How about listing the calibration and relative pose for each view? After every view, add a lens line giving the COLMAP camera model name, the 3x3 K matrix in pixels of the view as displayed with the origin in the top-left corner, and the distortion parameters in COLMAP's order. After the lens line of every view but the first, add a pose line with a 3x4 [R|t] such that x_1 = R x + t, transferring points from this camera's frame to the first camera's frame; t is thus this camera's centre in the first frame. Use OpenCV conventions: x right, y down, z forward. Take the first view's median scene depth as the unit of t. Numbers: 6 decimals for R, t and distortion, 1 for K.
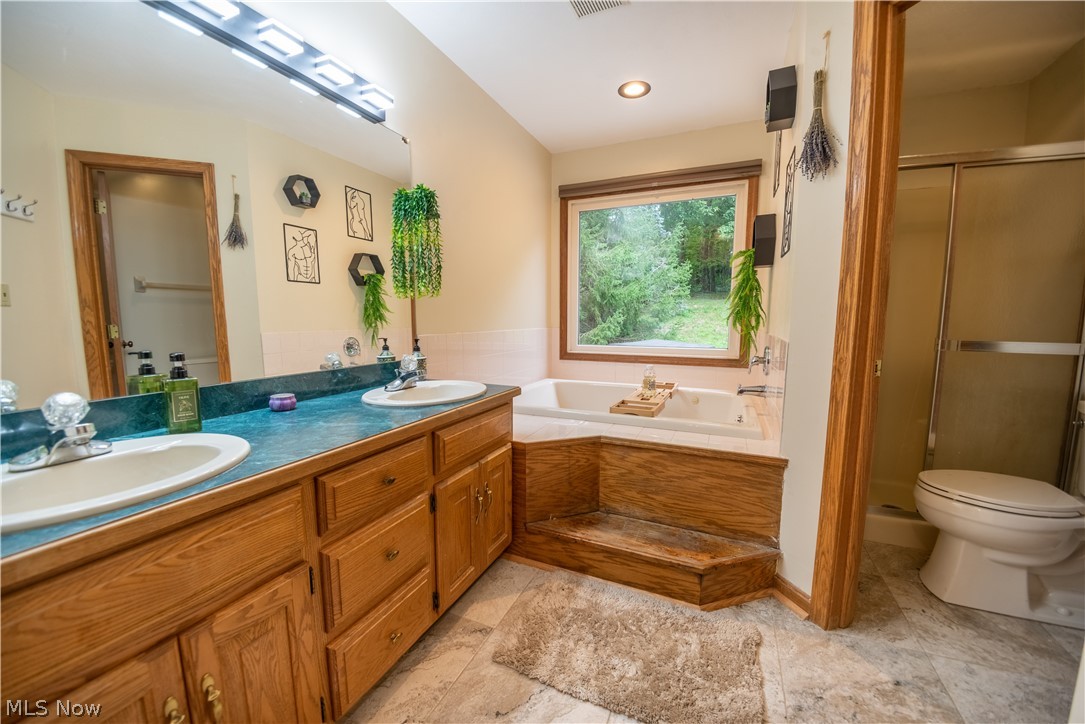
lens RADIAL K [[408.5, 0, 548.2], [0, 408.5, 359.4], [0, 0, 1]] dist [-0.016048, -0.006214]
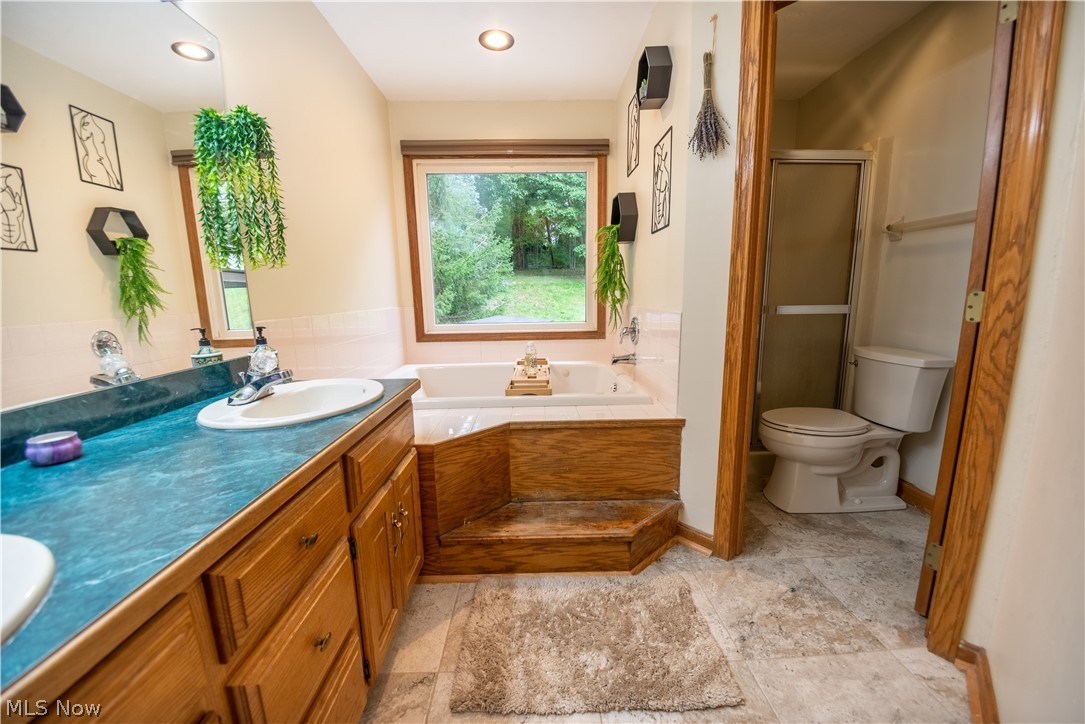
lens RADIAL K [[408.5, 0, 546.8], [0, 408.5, 360.9], [0, 0, 1]] dist [-0.016048, -0.006214]
pose [[0.904986, -0.085415, 0.416780, -0.187617], [0.060838, 0.995553, 0.071926, -0.012204], [-0.421070, -0.039736, 0.906157, 0.158074]]
